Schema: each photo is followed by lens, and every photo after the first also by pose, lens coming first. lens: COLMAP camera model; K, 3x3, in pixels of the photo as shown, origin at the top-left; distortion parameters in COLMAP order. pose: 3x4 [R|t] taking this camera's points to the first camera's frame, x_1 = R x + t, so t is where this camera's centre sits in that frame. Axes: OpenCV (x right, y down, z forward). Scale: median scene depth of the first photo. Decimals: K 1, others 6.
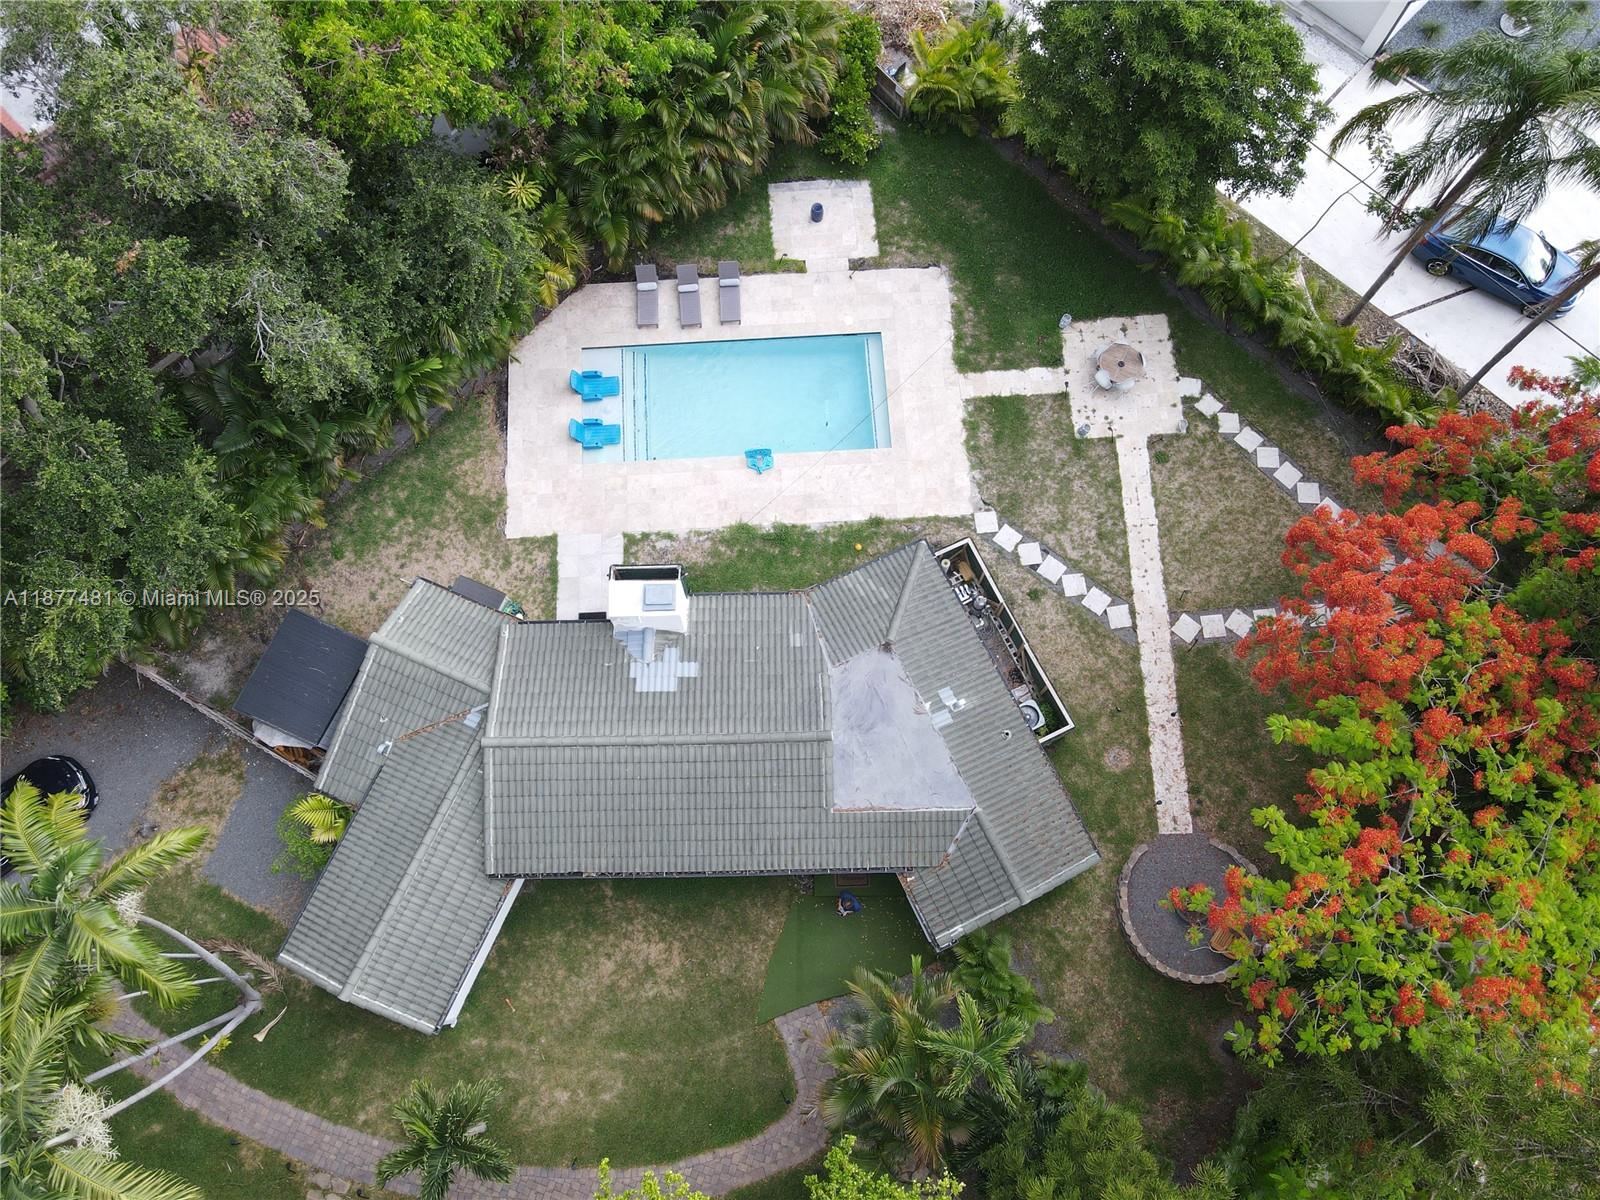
lens RADIAL K [[1177.2, 0, 796.6], [0, 1177.2, 589.0], [0, 0, 1]] dist [0.003419, 0.018744]
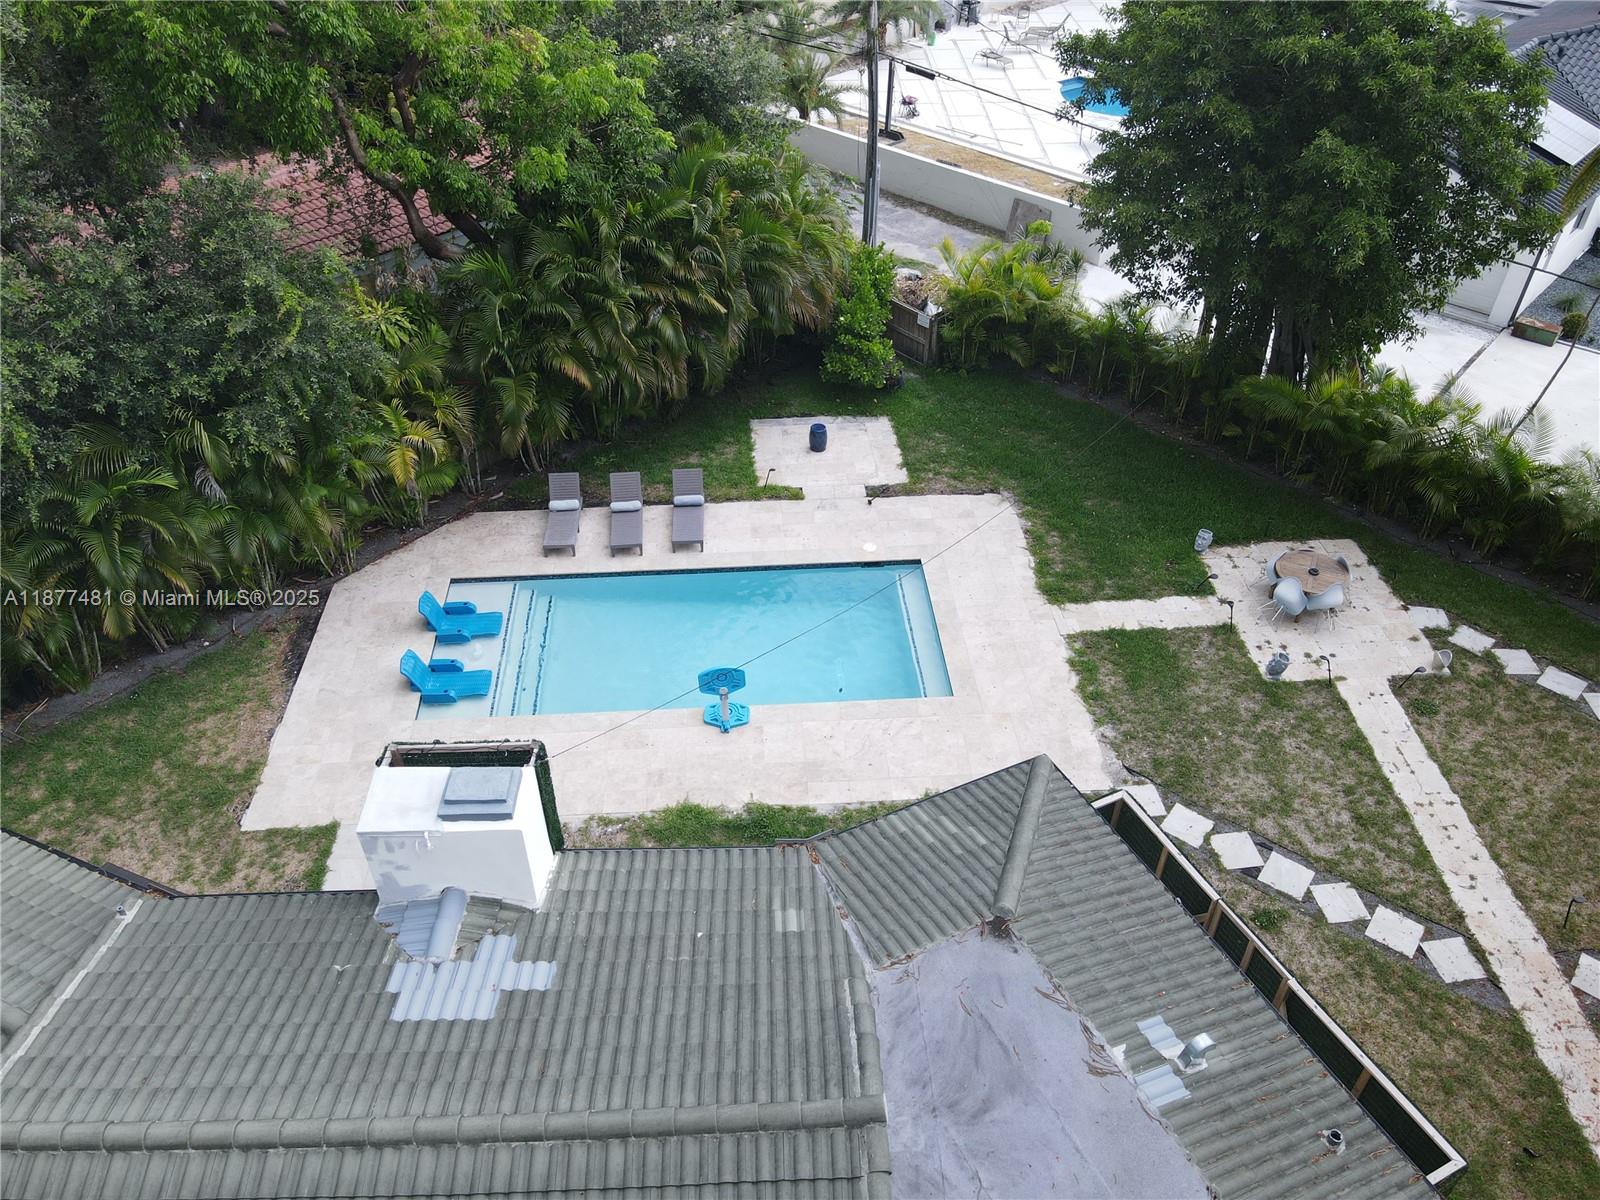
lens RADIAL K [[1177.2, 0, 799.6], [0, 1177.2, 598.0], [0, 0, 1]] dist [0.003419, 0.018744]
pose [[0.999965, -0.003734, 0.007456, 0.000762], [0.007214, 0.835813, -0.548966, 0.177164], [-0.004182, 0.549001, 0.835811, 0.547668]]
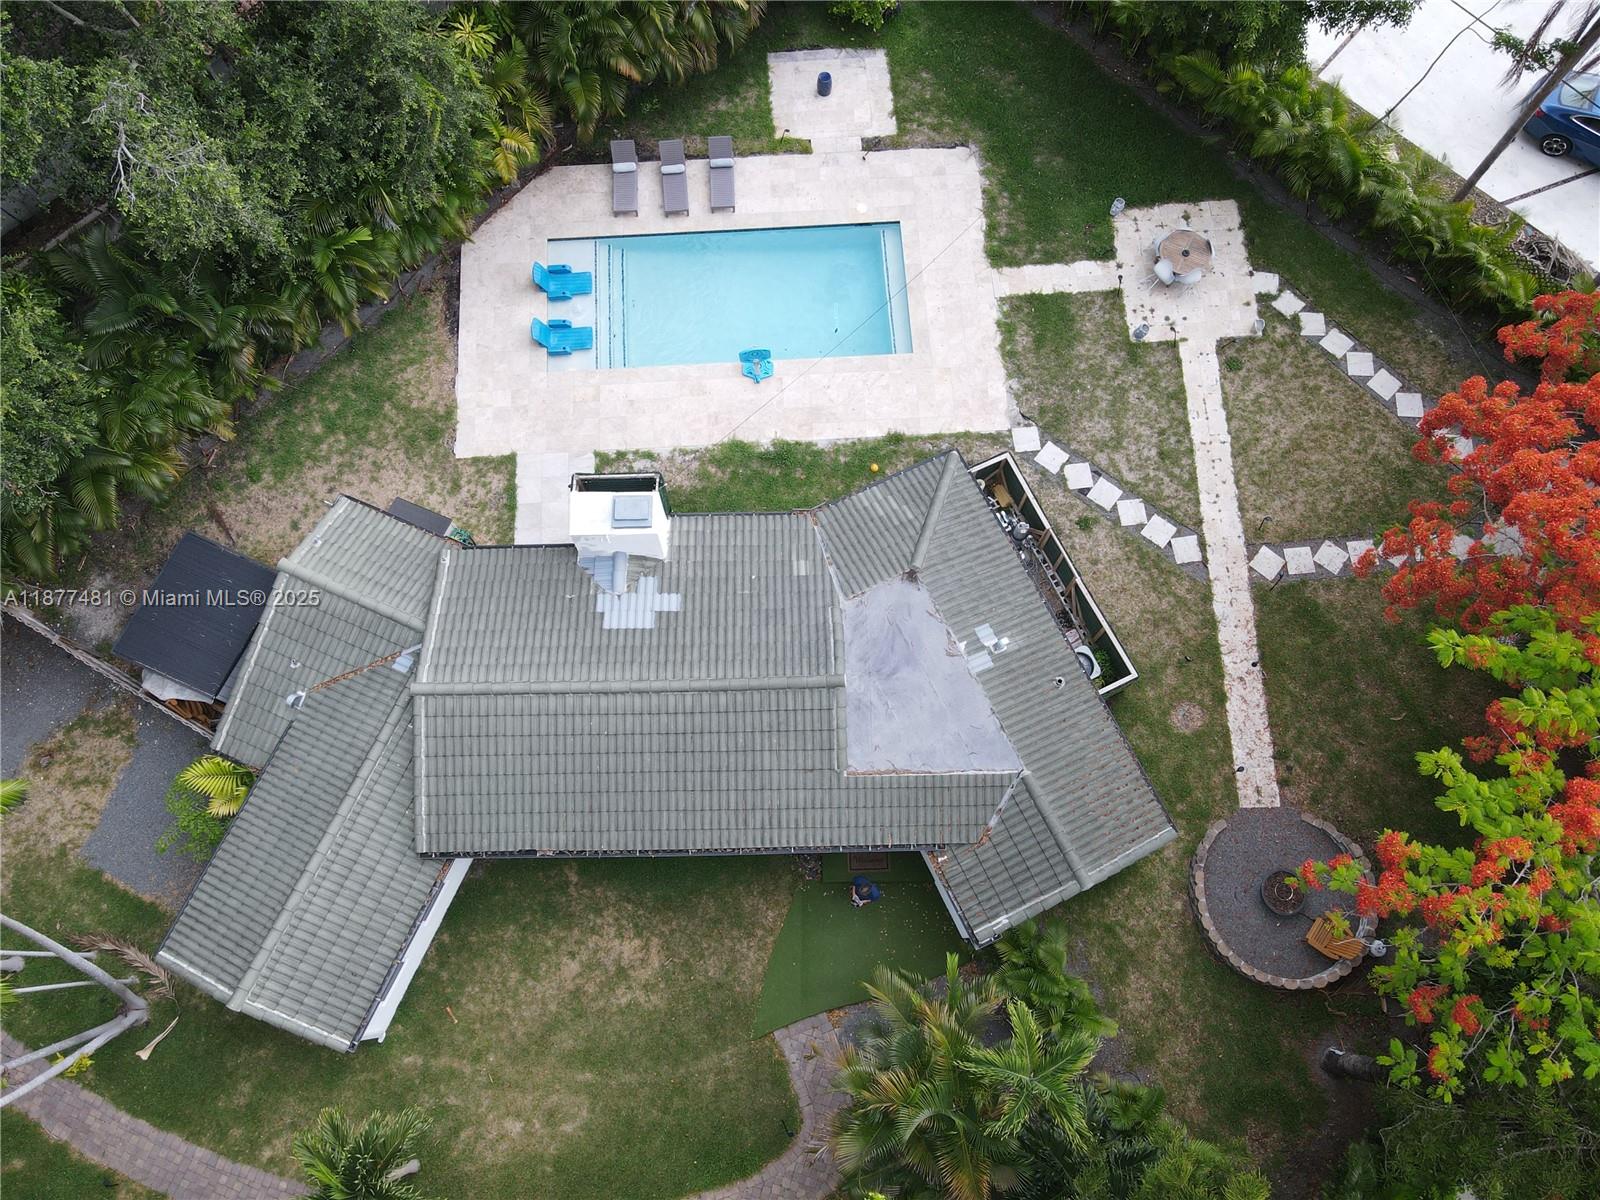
lens RADIAL K [[1177.2, 0, 795.9], [0, 1177.2, 588.2], [0, 0, 1]] dist [0.003419, 0.018744]
pose [[0.999999, 0.000151, -0.001049, -0.002657], [-0.000158, 0.999982, -0.005965, 0.060202], [0.001048, 0.005966, 0.999982, 0.175581]]
